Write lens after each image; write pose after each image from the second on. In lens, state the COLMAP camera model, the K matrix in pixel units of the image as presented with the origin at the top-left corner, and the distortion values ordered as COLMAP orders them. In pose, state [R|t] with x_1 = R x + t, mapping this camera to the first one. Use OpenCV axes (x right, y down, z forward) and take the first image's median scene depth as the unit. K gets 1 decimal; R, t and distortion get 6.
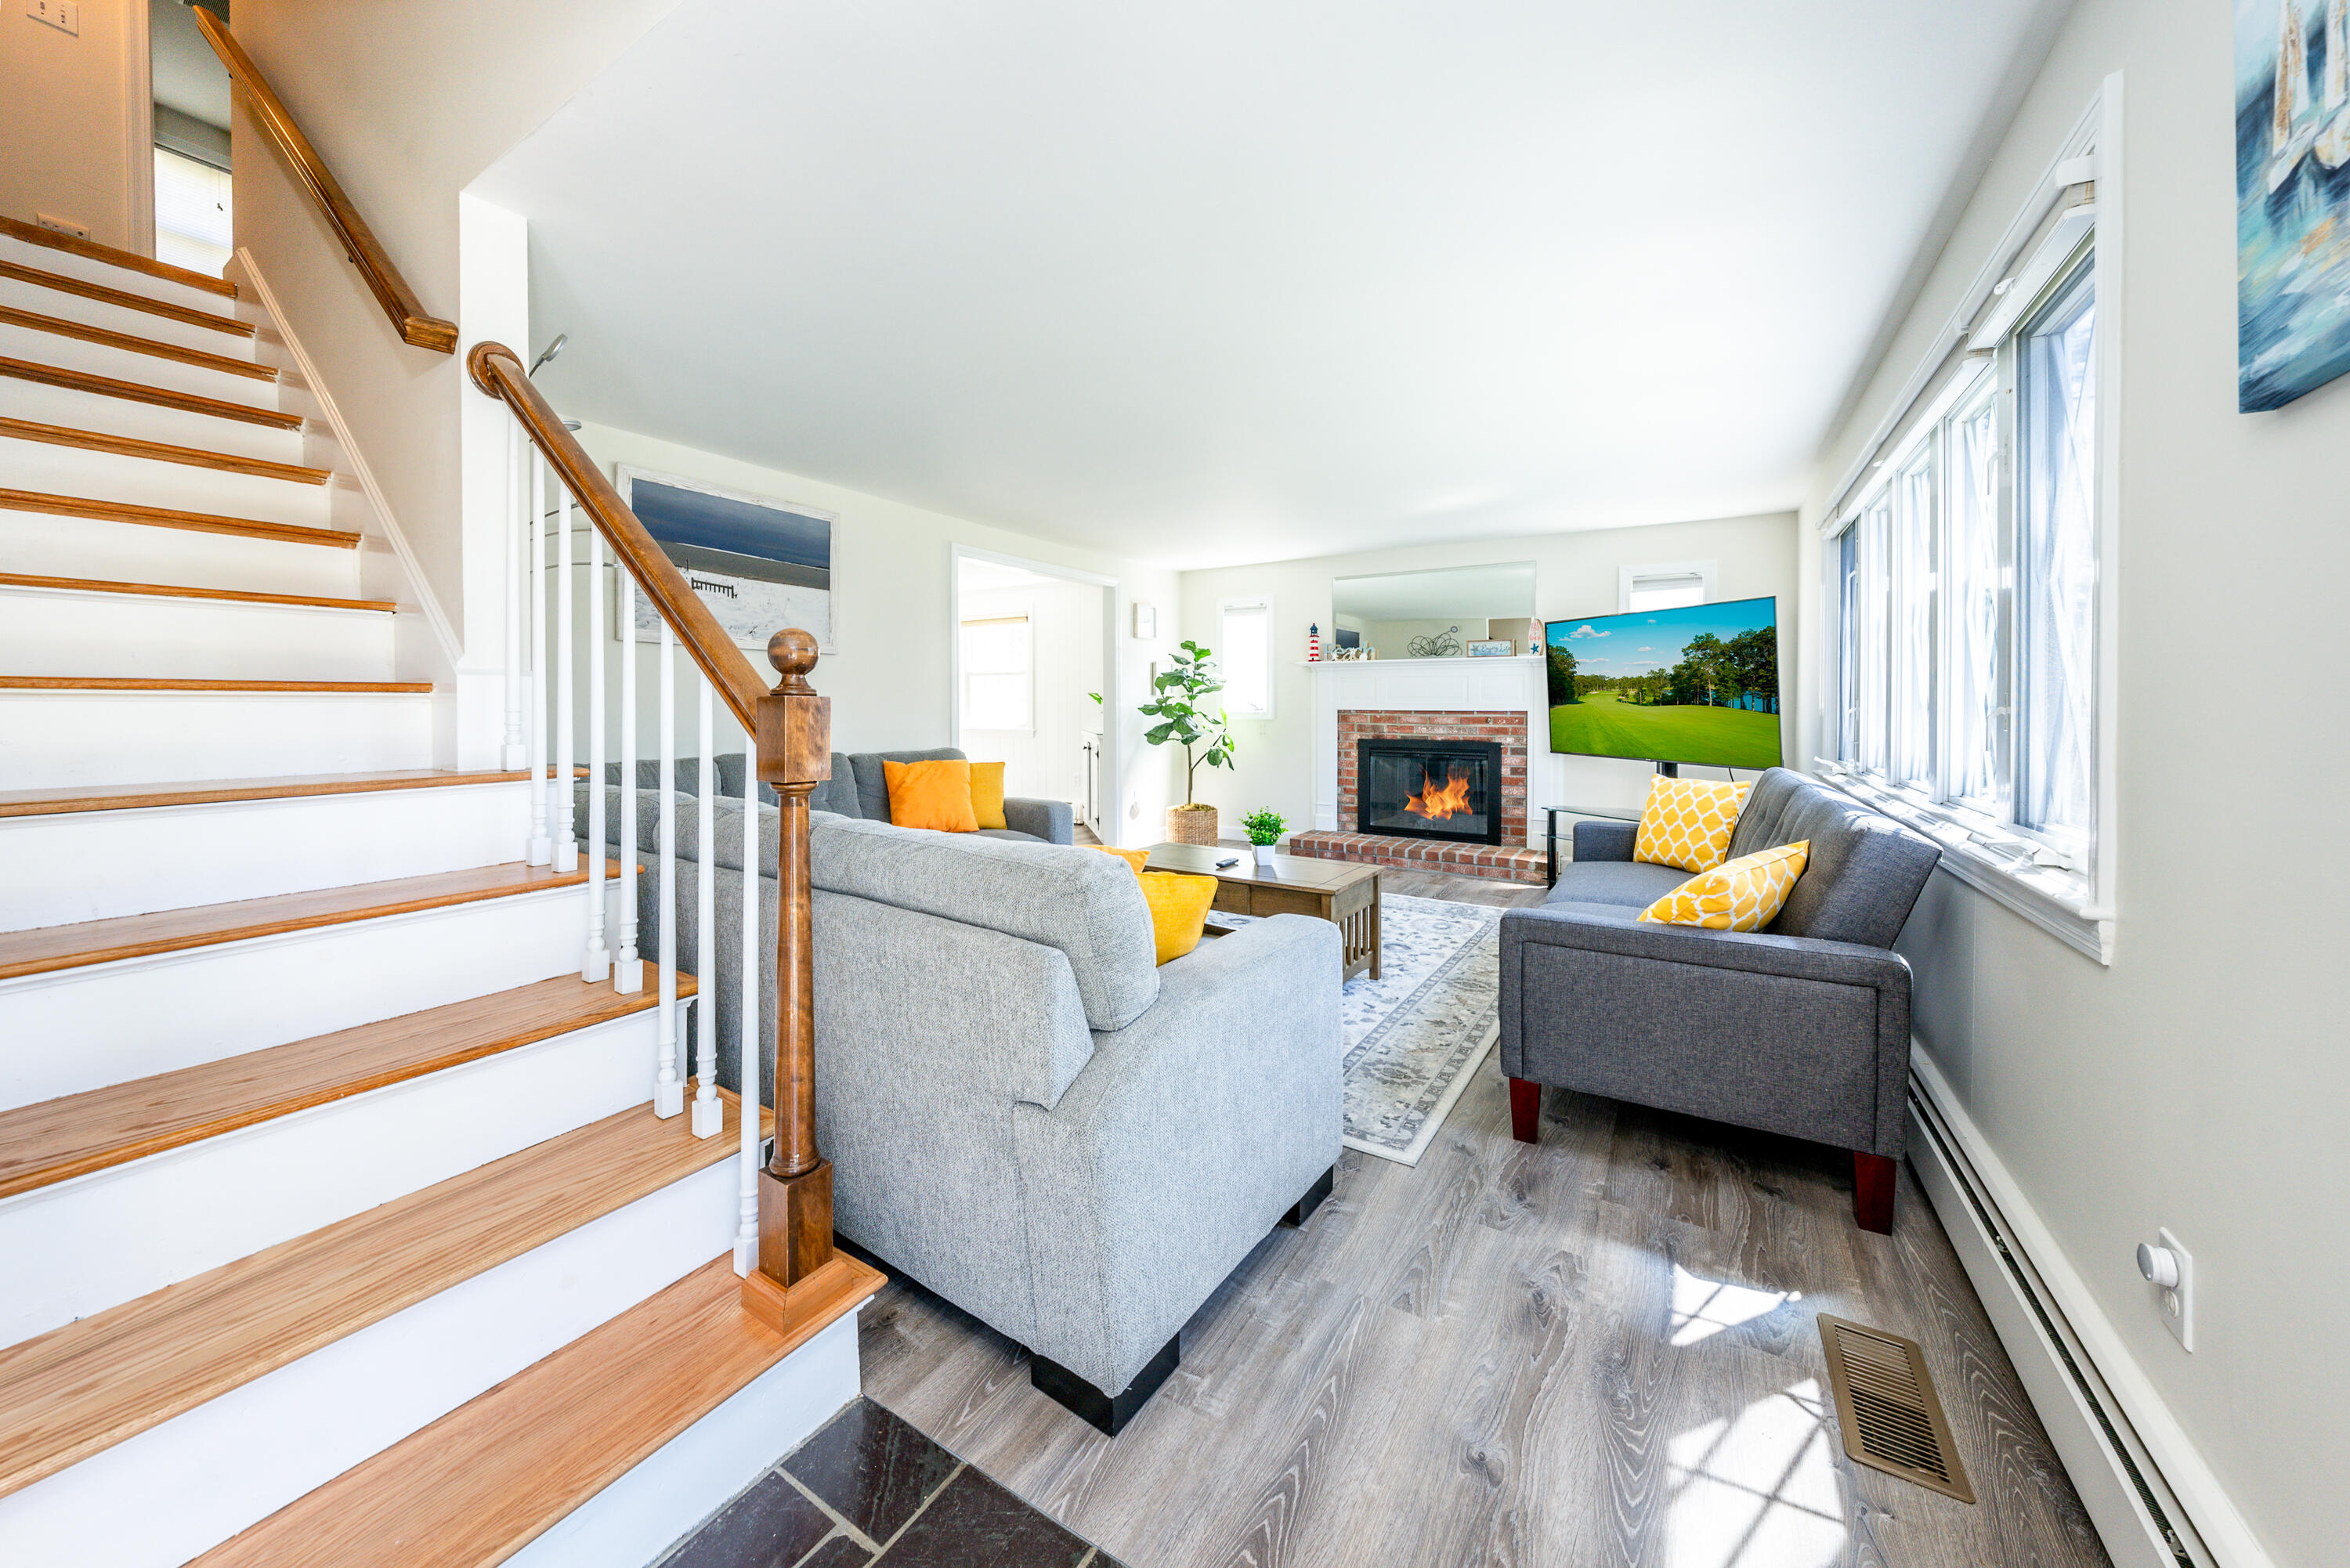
lens RADIAL K [[837.9, 0, 1174.4], [0, 837.9, 736.5], [0, 0, 1]] dist [-0.001209, -0.000101]
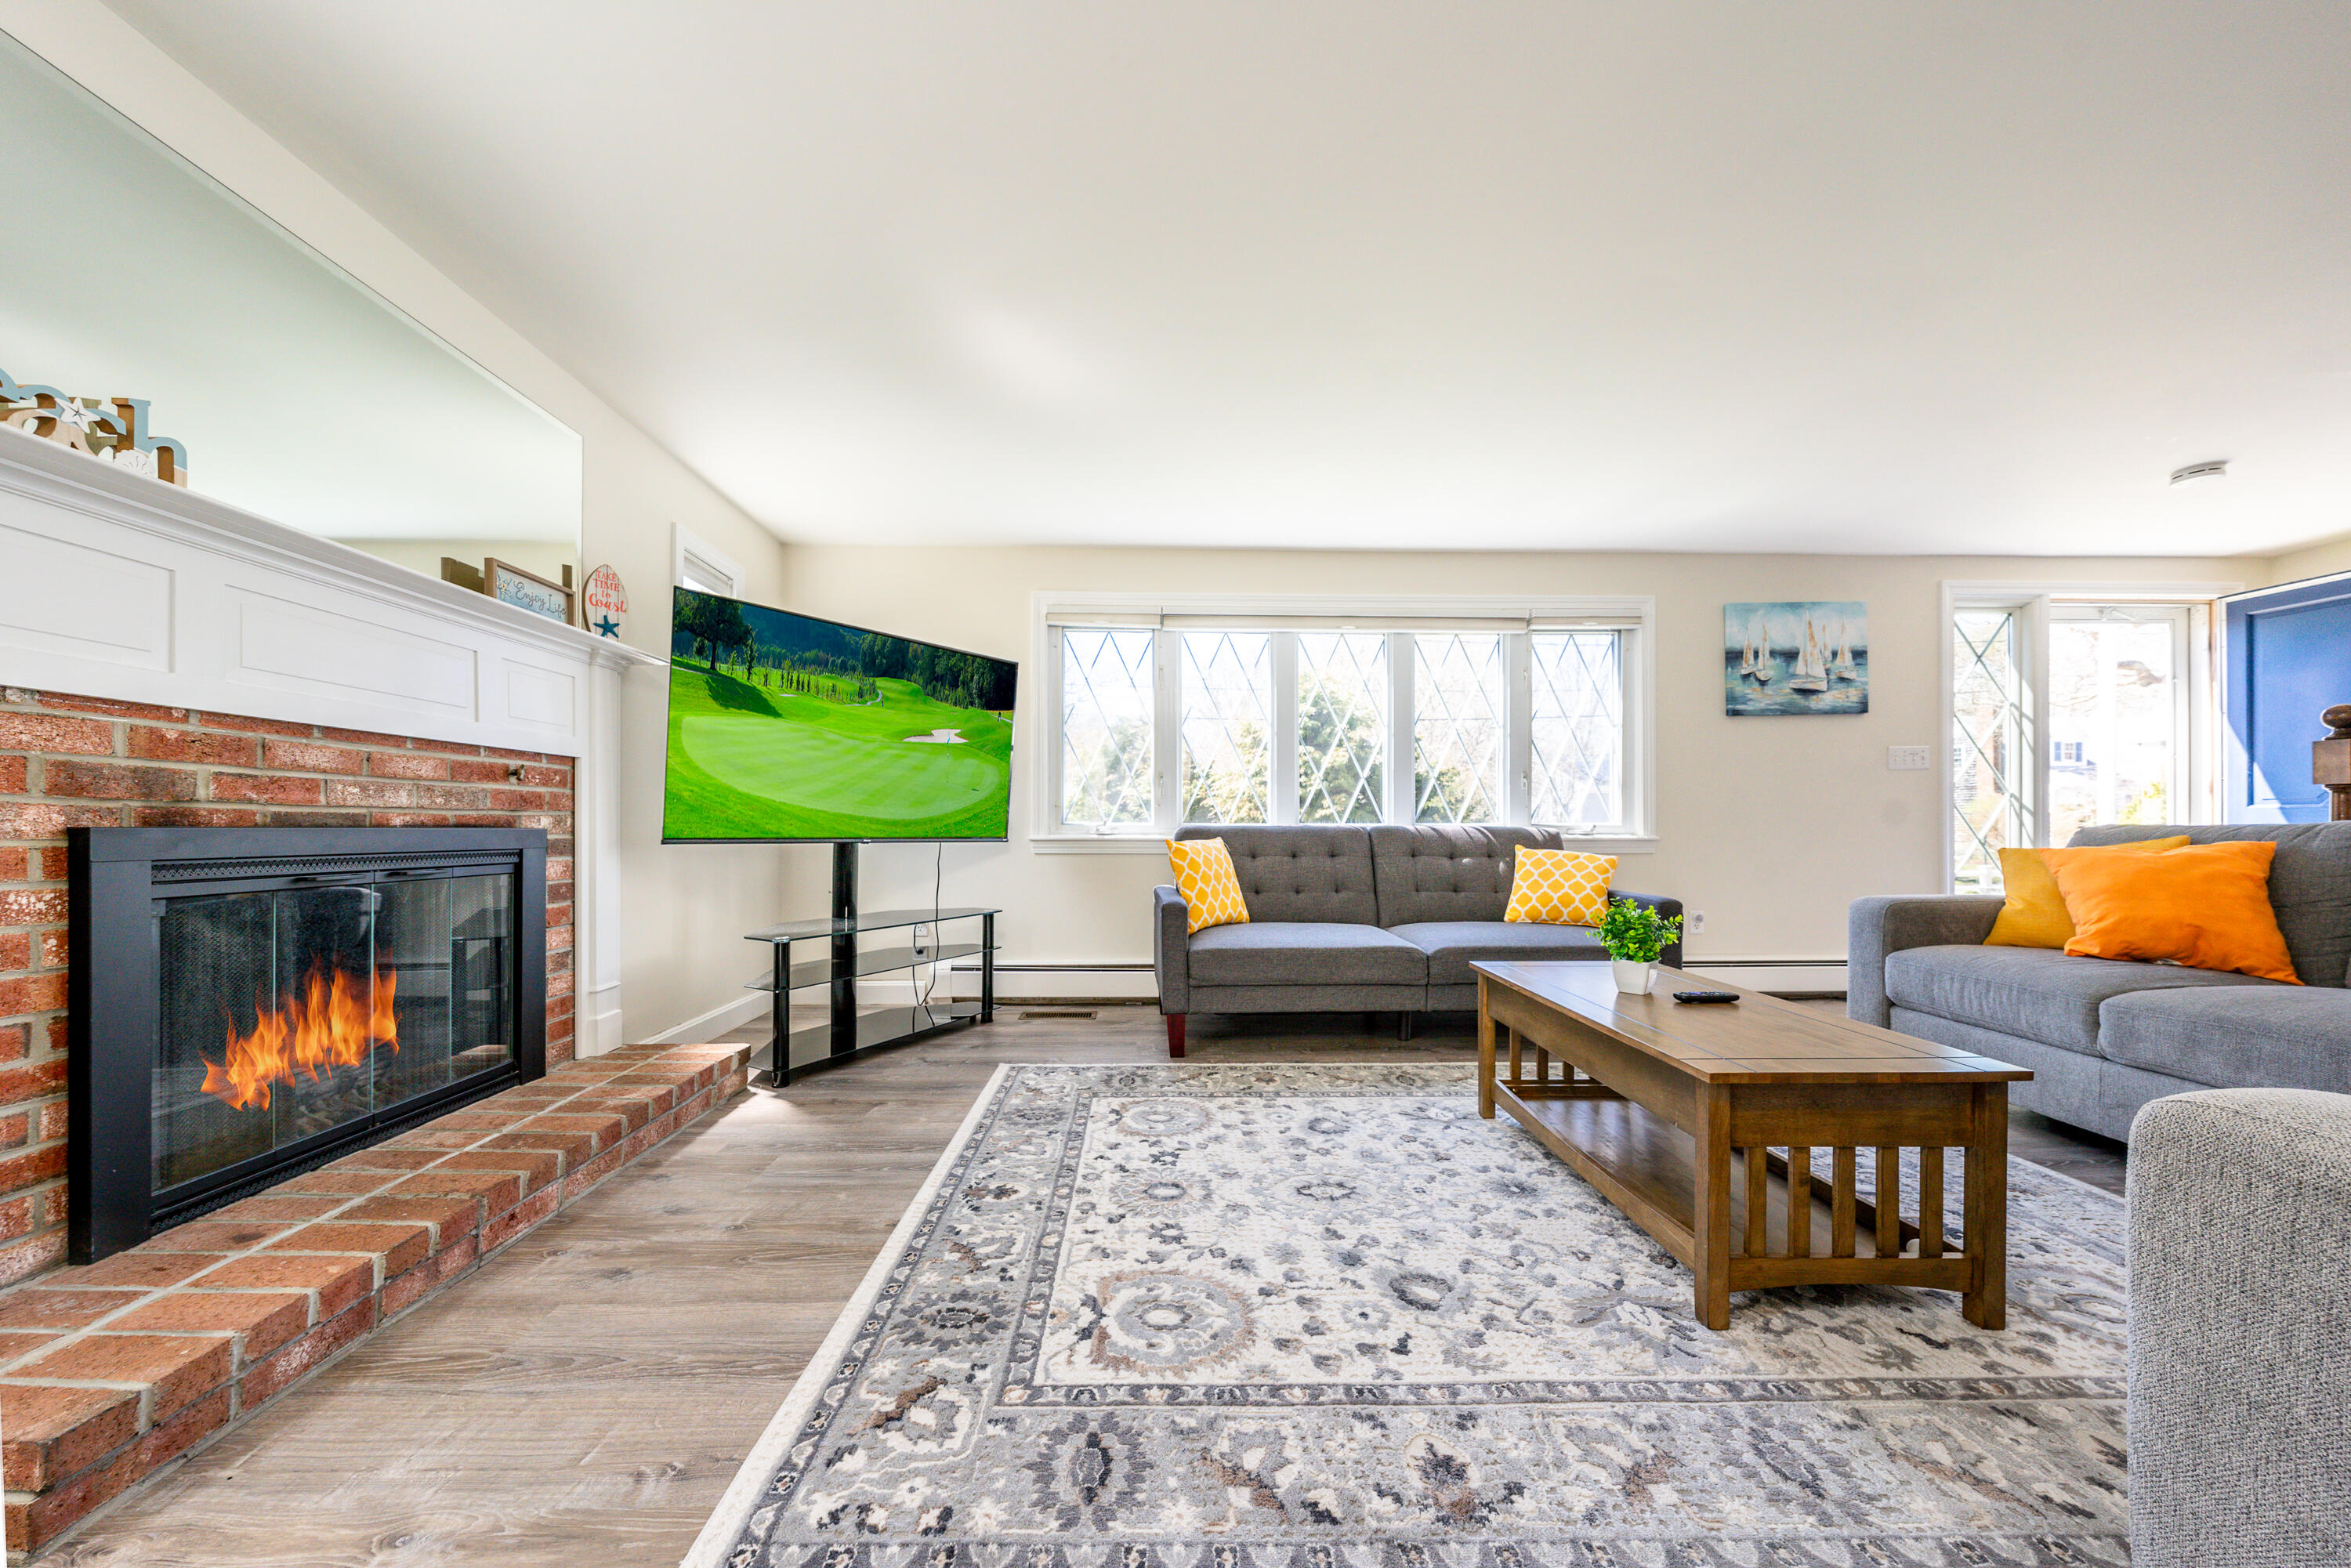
lens RADIAL K [[788.6, 0, 1182.8], [0, 788.6, 821.4], [0, 0, 1]] dist [0.000350, -0.000028]
pose [[-0.561585, 0.001965, 0.827417, -0.109776], [0.030373, 0.999372, 0.018241, 0.005966], [-0.826861, 0.035375, -0.561292, 0.892592]]
